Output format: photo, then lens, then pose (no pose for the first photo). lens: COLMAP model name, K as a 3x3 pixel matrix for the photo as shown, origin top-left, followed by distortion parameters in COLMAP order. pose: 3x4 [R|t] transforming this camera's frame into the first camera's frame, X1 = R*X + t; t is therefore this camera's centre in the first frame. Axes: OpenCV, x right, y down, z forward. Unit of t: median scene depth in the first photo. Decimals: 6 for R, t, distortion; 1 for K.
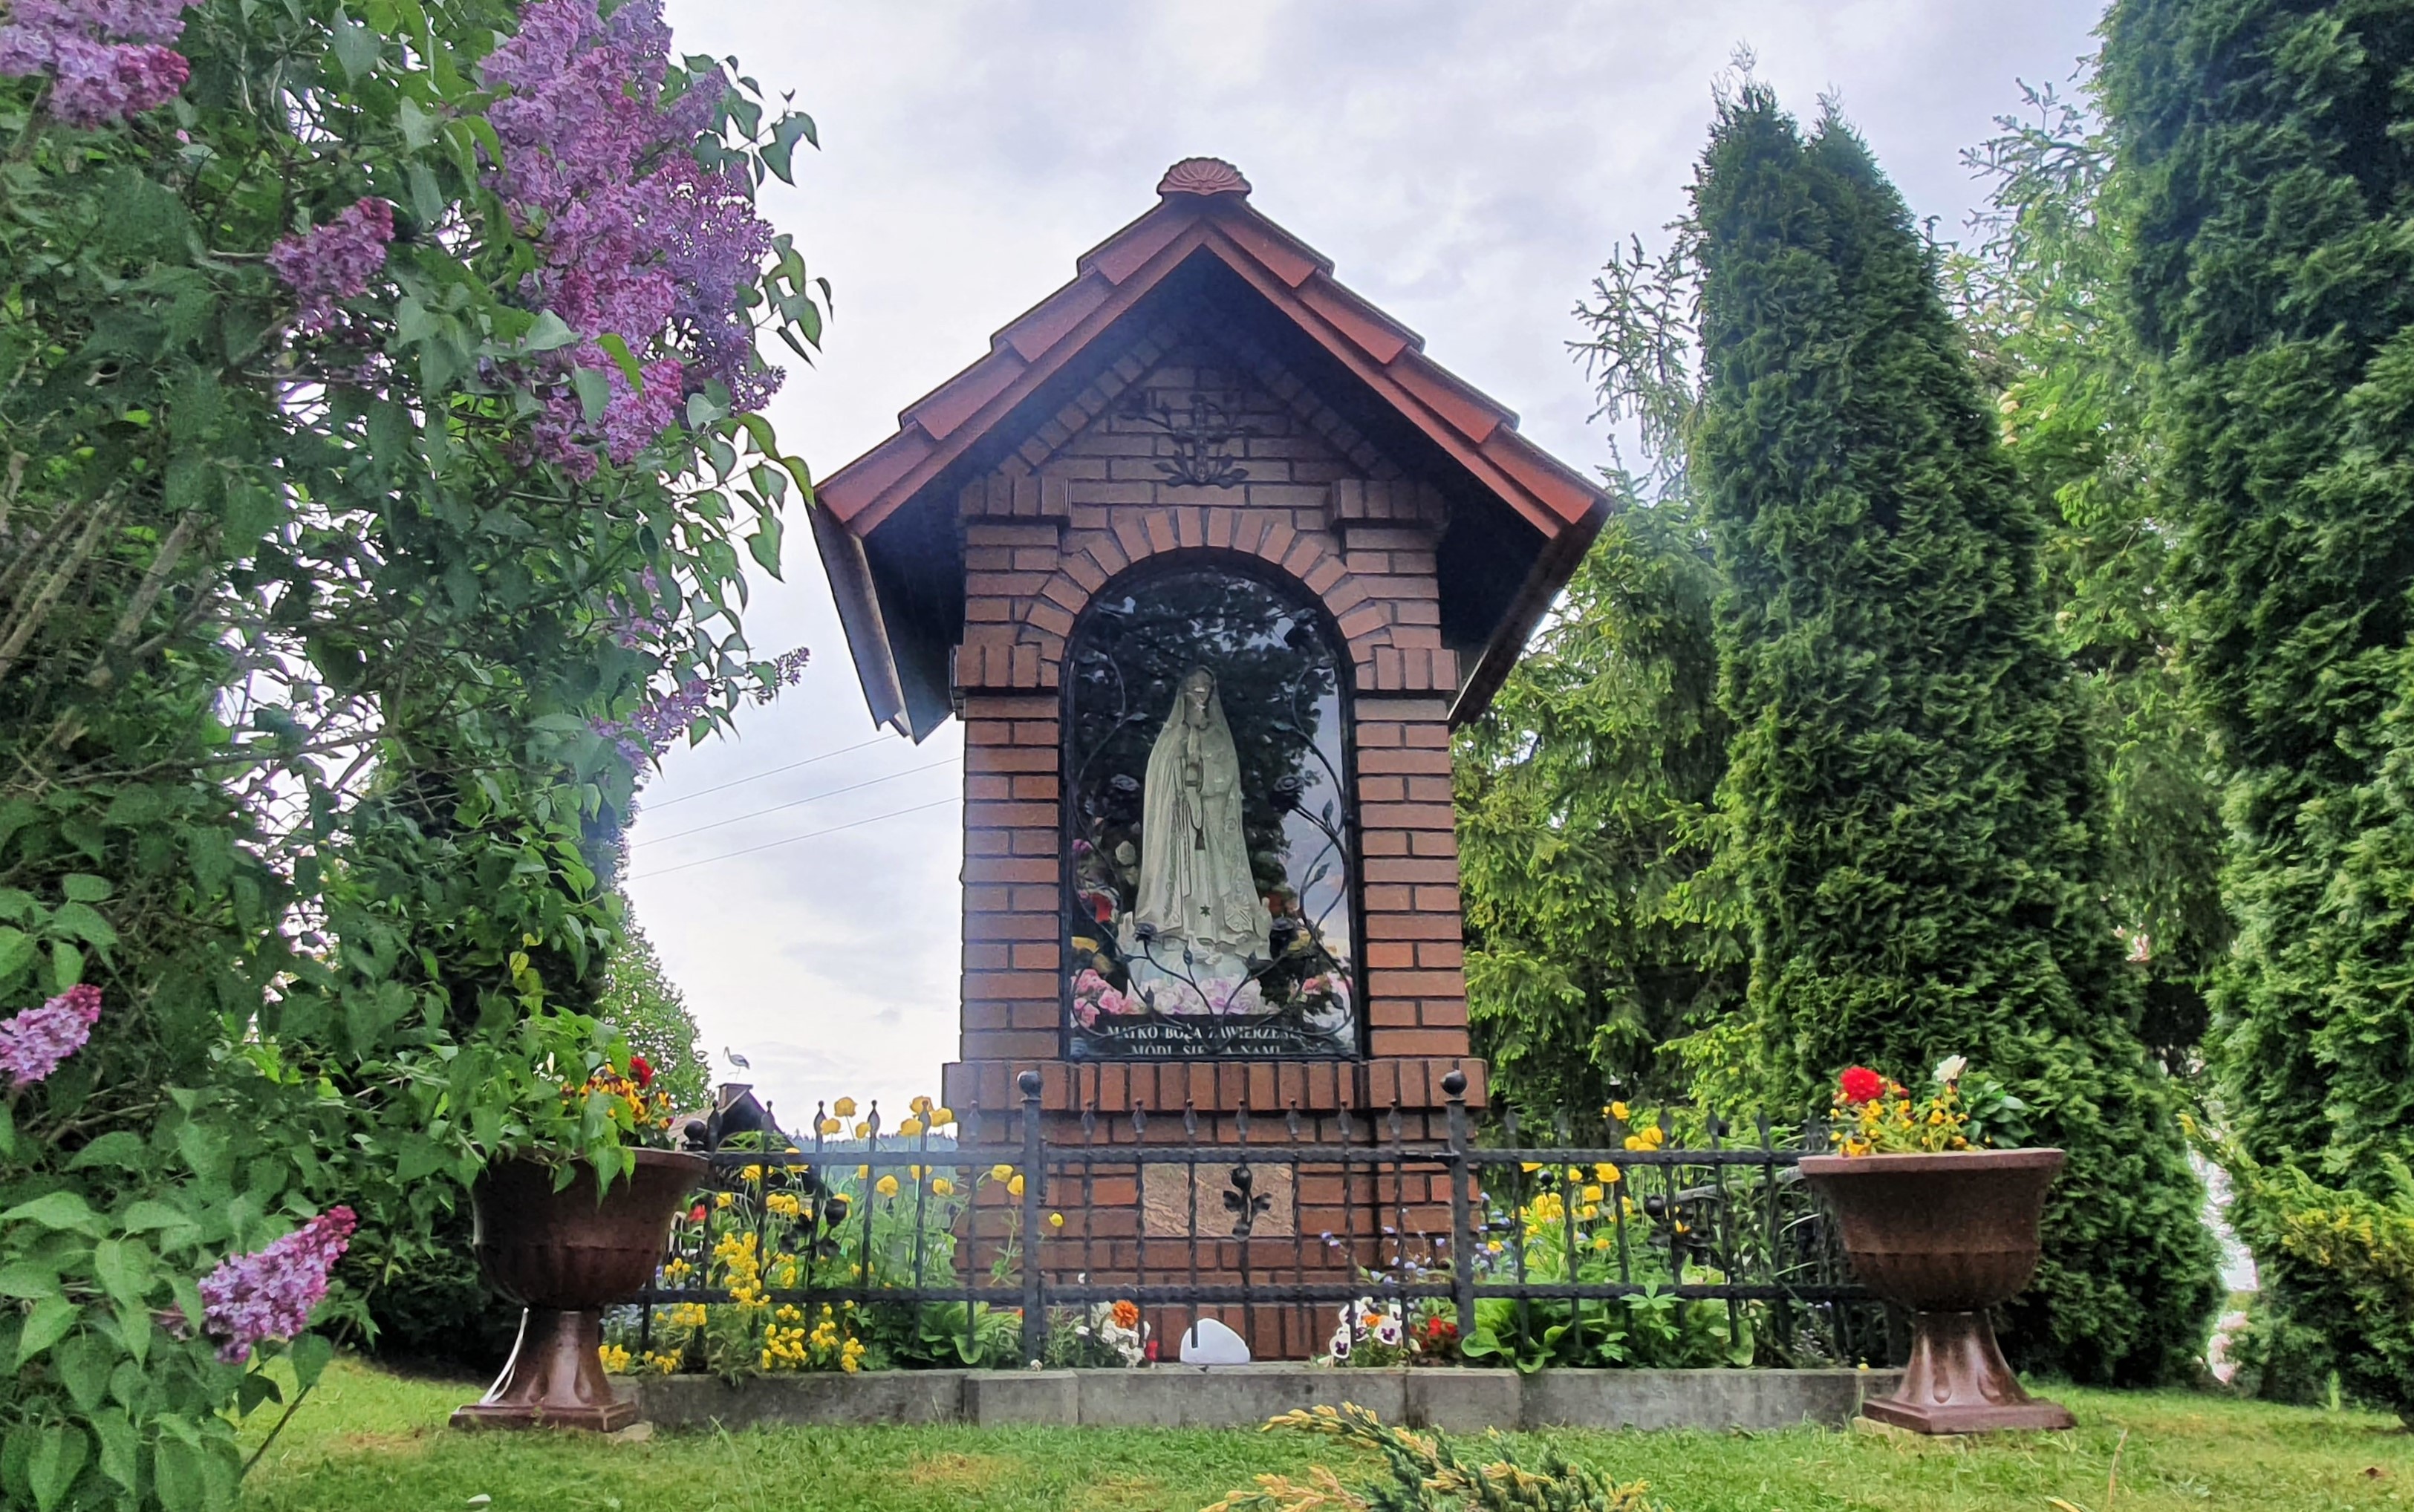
lens RADIAL K [[1738.4, 0, 1131.5], [0, 1738.4, 759.0], [0, 0, 1]] dist [-0.001001, 0.001121]
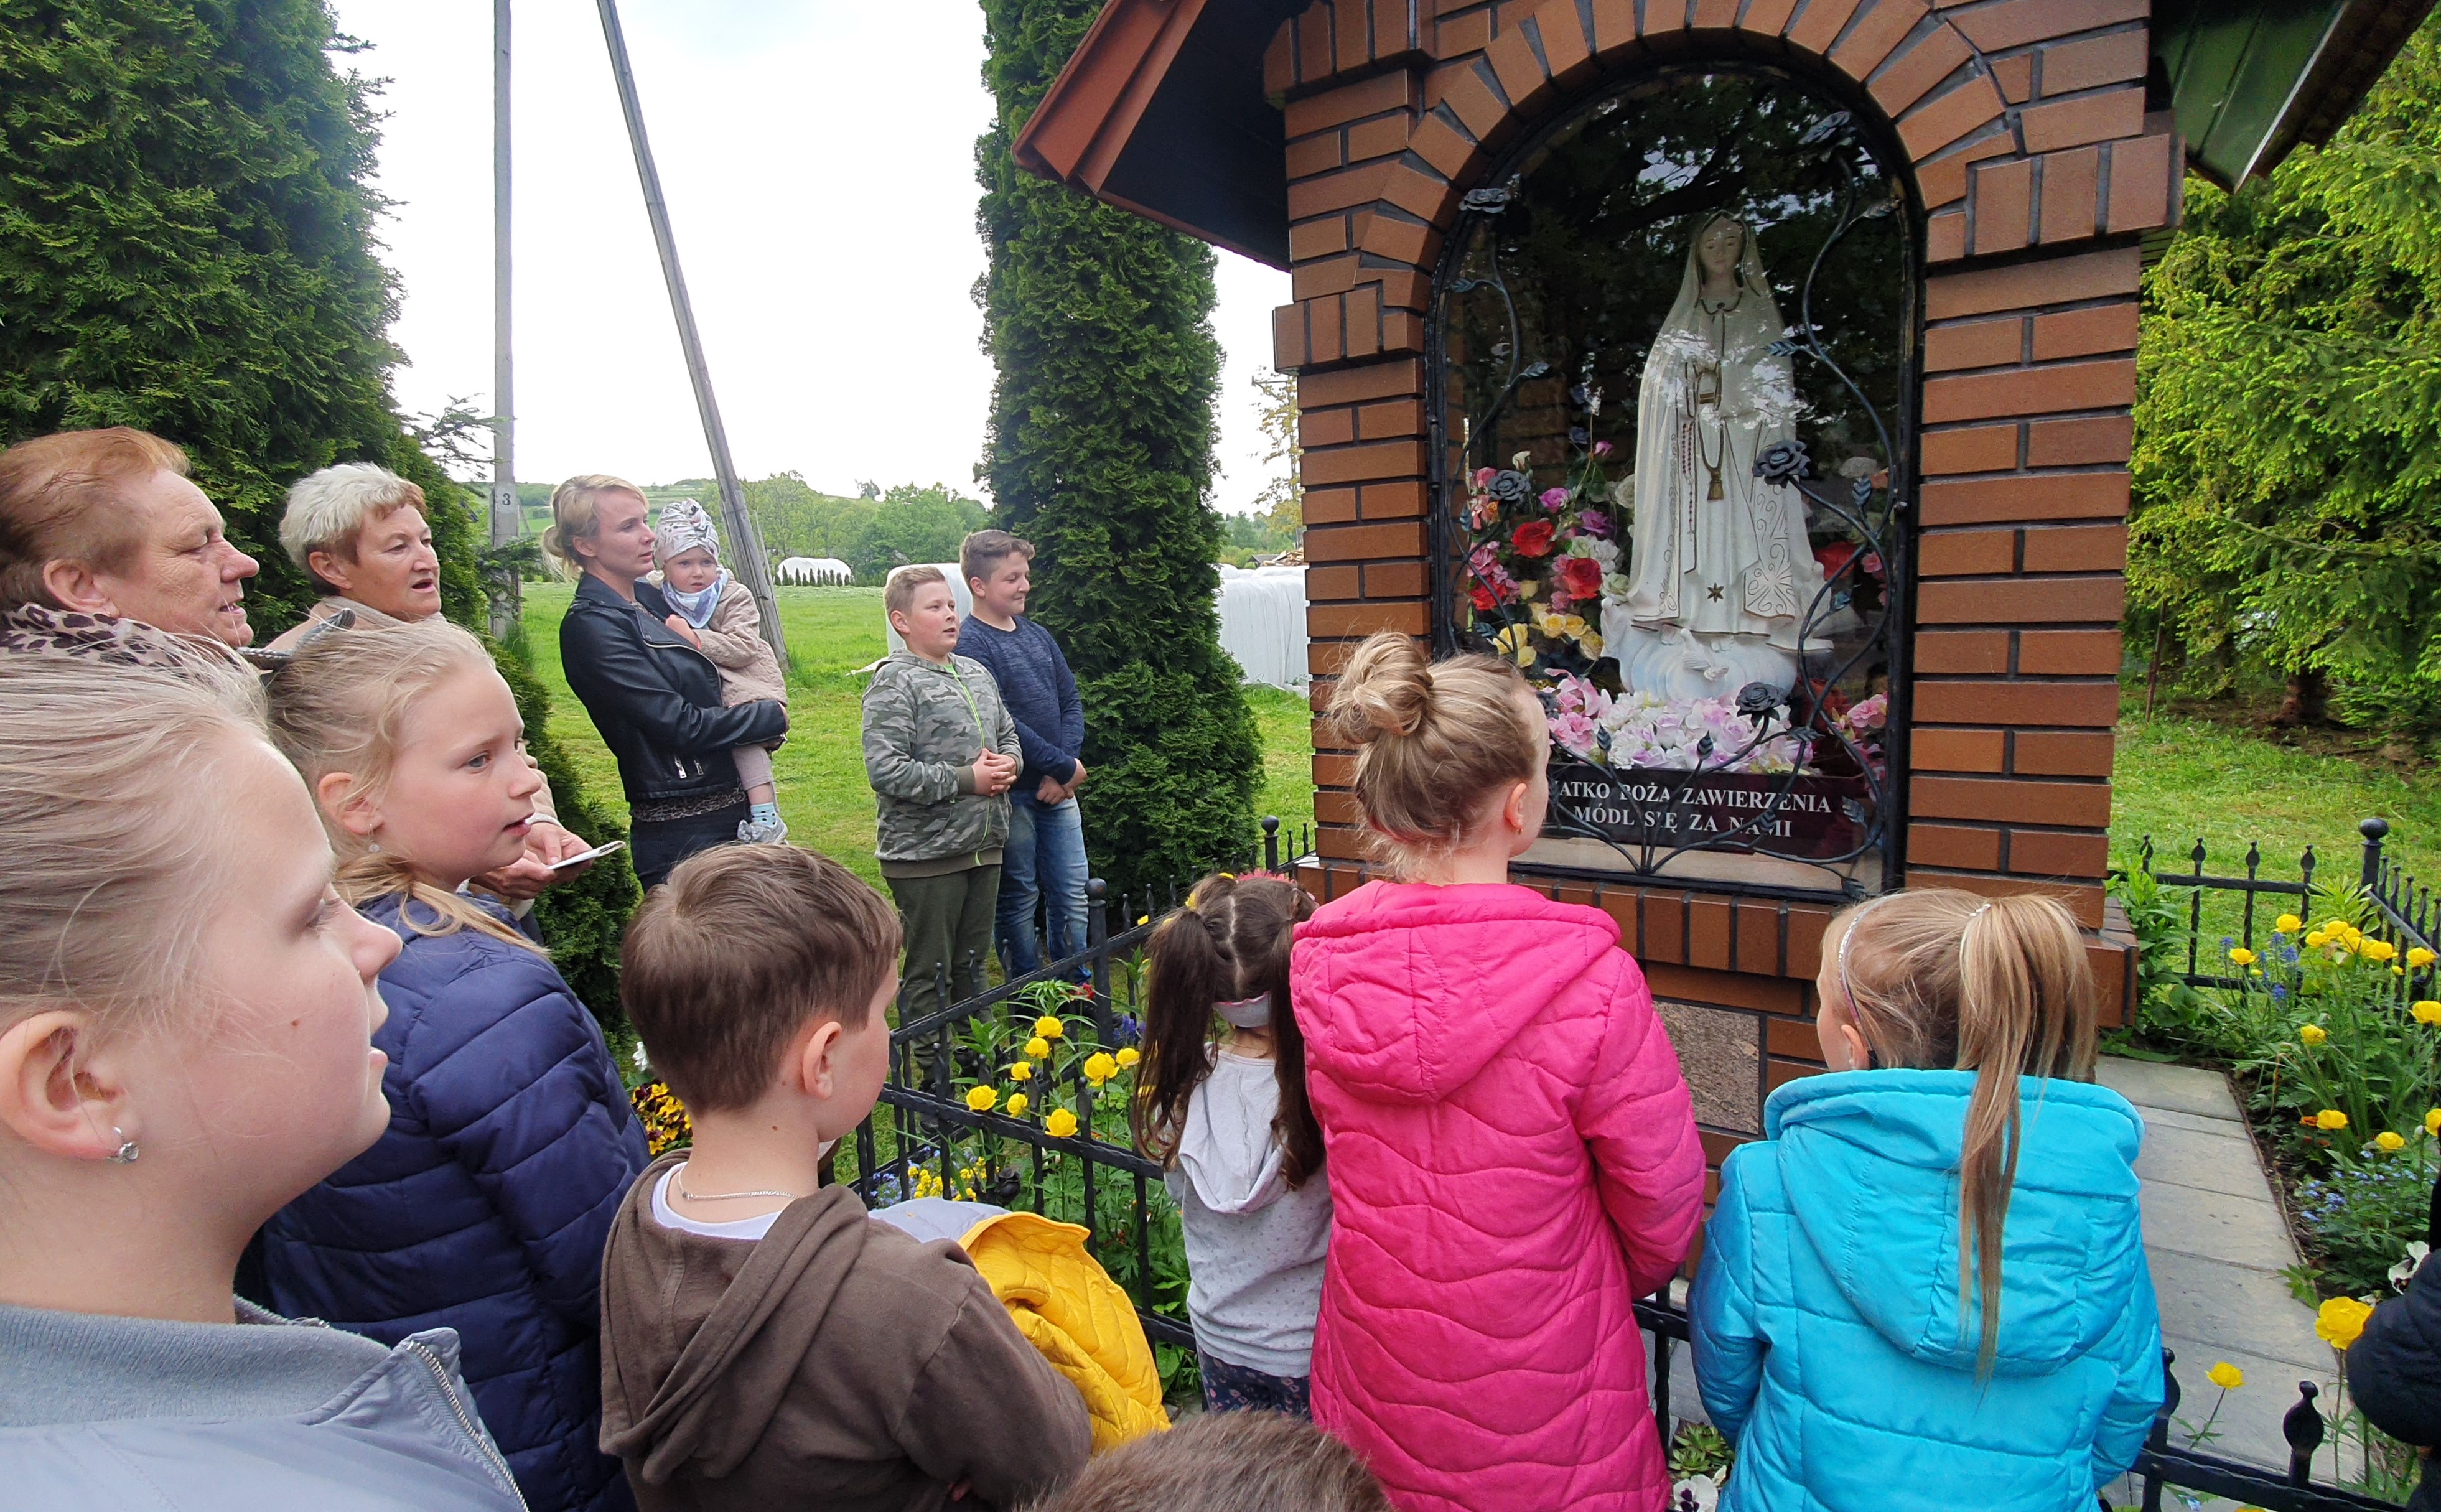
lens RADIAL K [[1174.4, 0, 1181.2], [0, 1174.4, 748.7], [0, 0, 1]] dist [0.017020, -0.019502]
pose [[0.811271, 0.048300, -0.582671, 0.148283], [0.216423, 0.900983, 0.376019, -0.083982], [0.543139, -0.431157, 0.720489, 0.498304]]
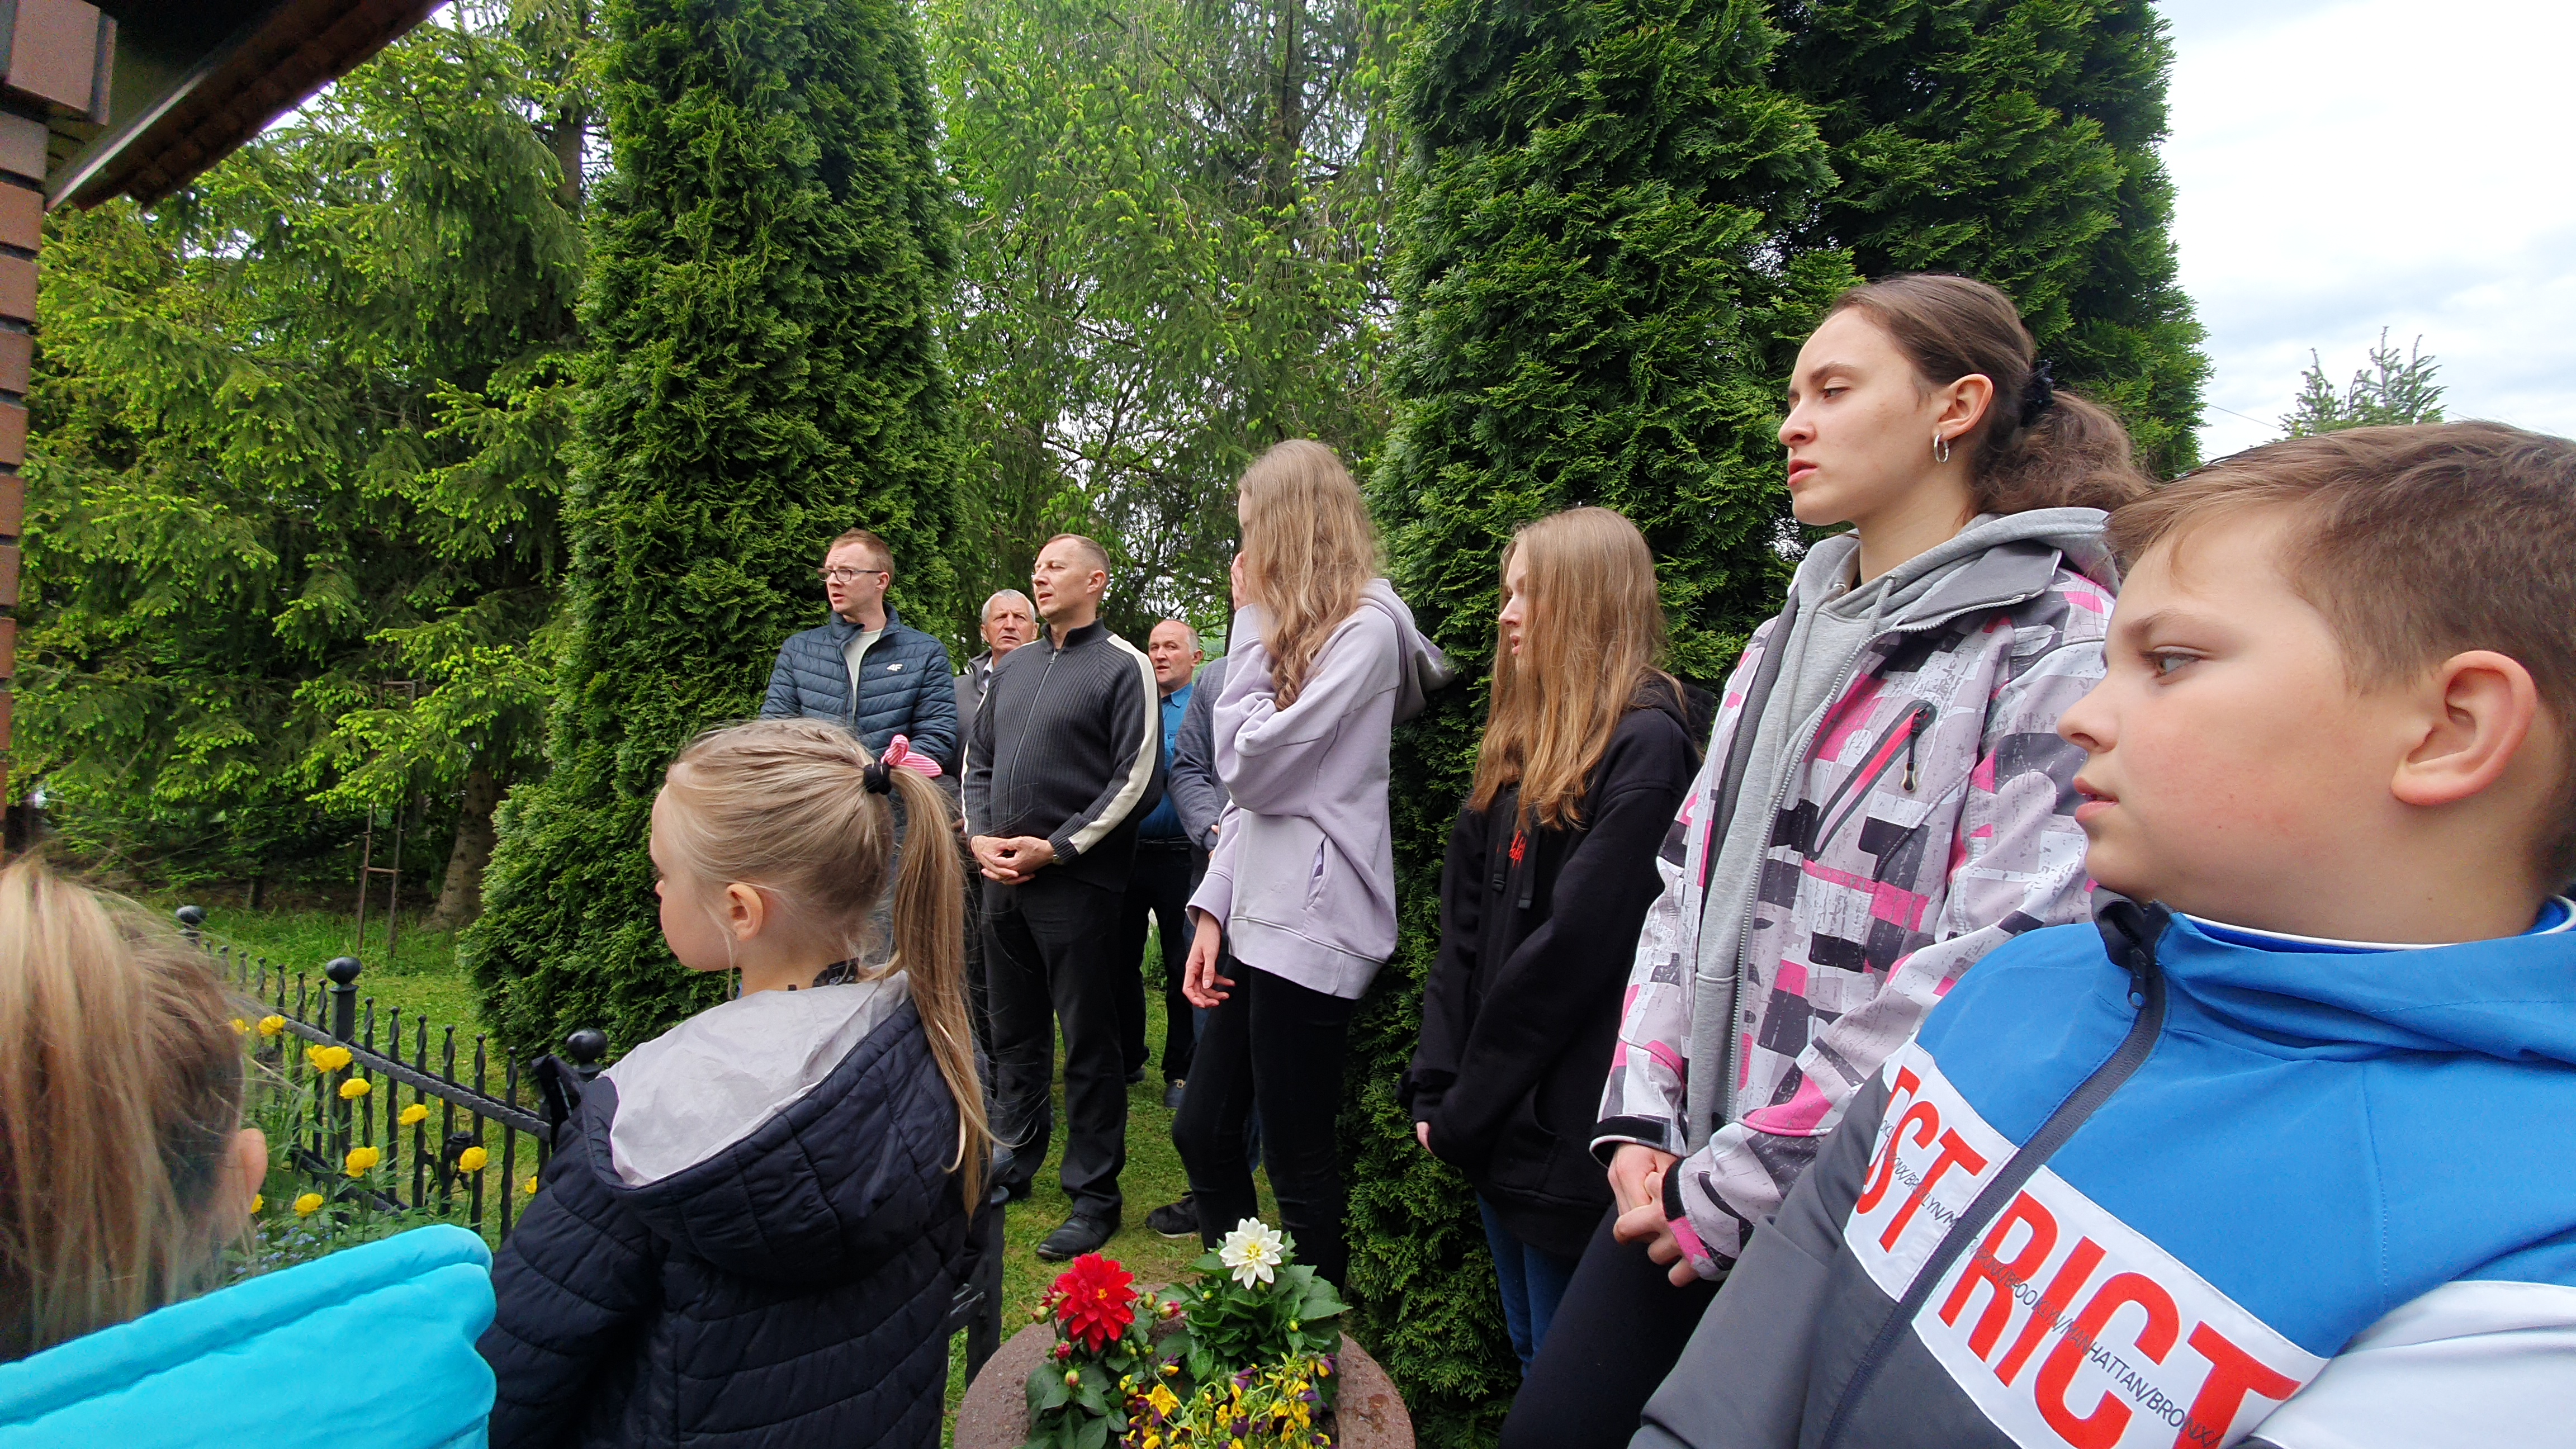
lens RADIAL K [[1040.0, 0, 1283.0], [0, 1040.0, 721.5], [0, 0, 1]] dist [0.010170, -0.017660]
pose [[0.495183, 0.035400, 0.868067, 0.115453], [-0.298866, 0.945129, 0.131944, -0.017605], [-0.815765, -0.324773, 0.478592, 0.577251]]
